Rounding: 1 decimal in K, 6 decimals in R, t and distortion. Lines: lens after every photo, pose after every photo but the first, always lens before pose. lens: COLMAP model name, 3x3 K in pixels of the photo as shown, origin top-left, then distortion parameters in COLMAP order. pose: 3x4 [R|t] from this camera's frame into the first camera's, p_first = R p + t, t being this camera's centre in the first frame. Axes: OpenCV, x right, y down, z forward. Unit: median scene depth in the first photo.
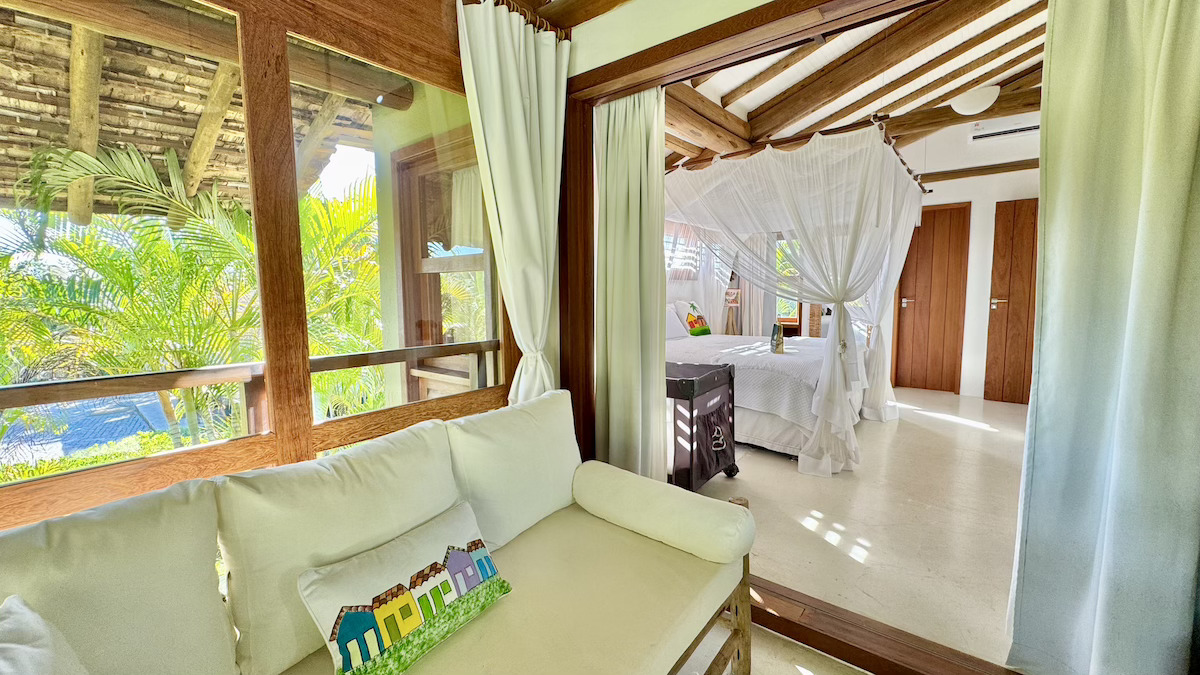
lens RADIAL K [[480.8, 0, 578.7], [0, 480.8, 340.1], [0, 0, 1]] dist [-0.004483, 0.000839]
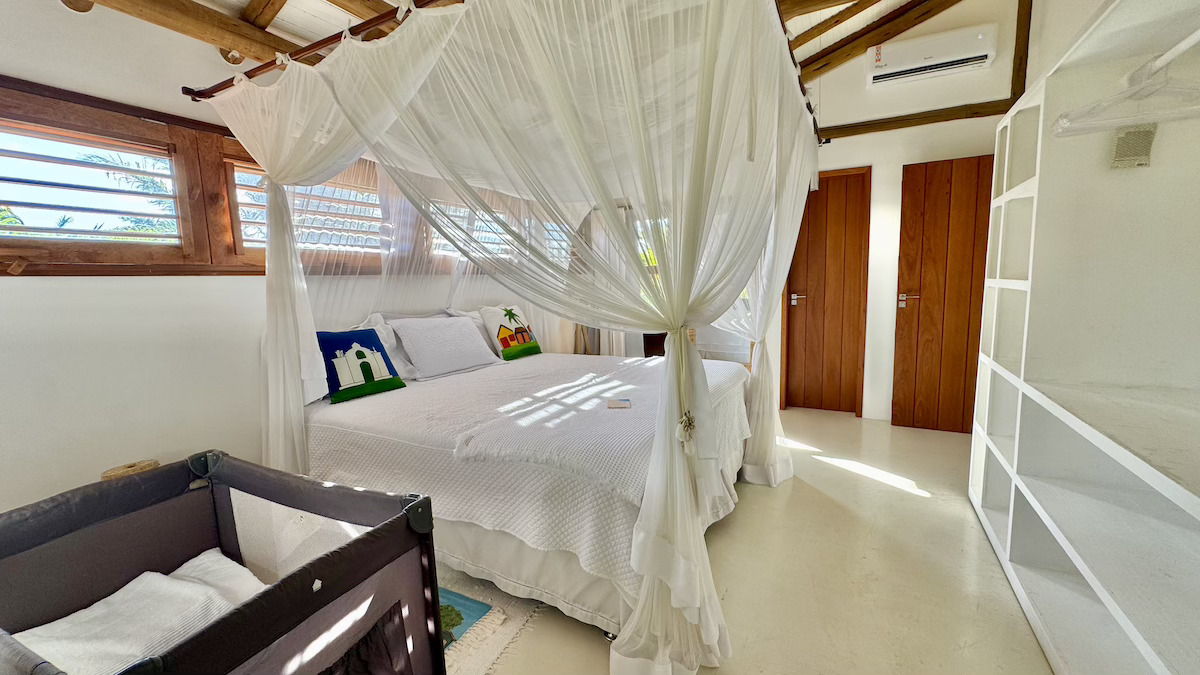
lens RADIAL K [[480.8, 0, 572.1], [0, 480.8, 338.2], [0, 0, 1]] dist [-0.004483, 0.000839]
pose [[0.984811, -0.037759, 0.169472, 0.218425], [0.034684, 0.999176, 0.021067, -0.050220], [-0.170128, -0.014869, 0.985310, 0.336941]]
